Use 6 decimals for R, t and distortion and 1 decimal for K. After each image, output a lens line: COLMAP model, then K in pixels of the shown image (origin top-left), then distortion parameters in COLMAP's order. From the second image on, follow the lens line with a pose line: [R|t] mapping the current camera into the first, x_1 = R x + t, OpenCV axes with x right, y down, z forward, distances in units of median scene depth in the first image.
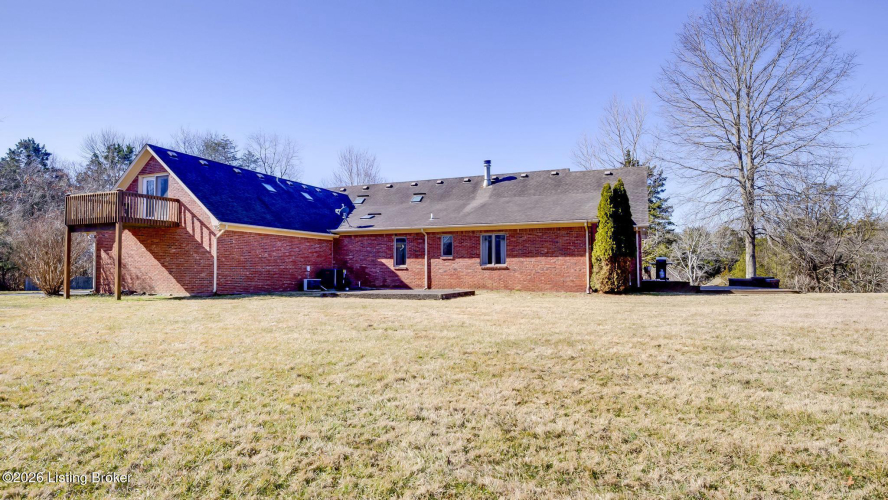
lens RADIAL K [[507.4, 0, 443.8], [0, 507.4, 251.6], [0, 0, 1]] dist [0.006020, 0.002592]
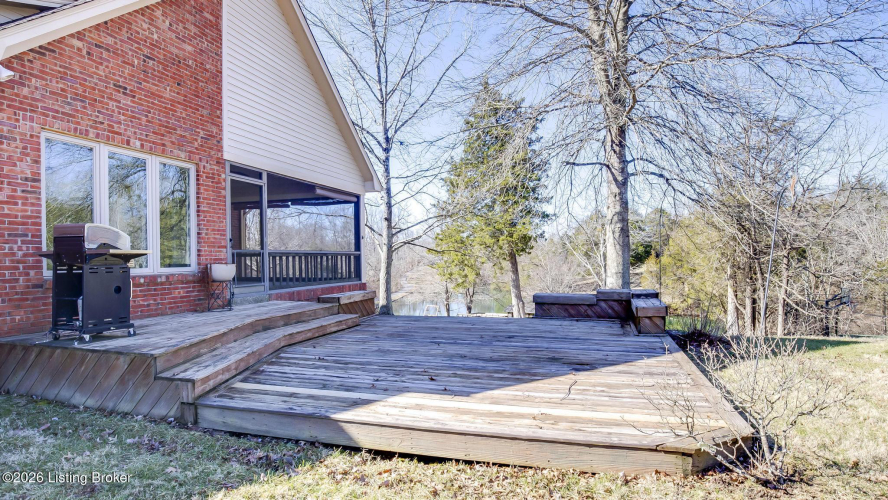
lens RADIAL K [[480.2, 0, 441.2], [0, 480.2, 254.3], [0, 0, 1]] dist [-0.002075, -0.001109]
pose [[0.997984, -0.006852, 0.063088, 0.444692], [0.004761, 0.999436, 0.033247, 0.013771], [-0.063280, -0.032880, 0.997454, 0.641022]]
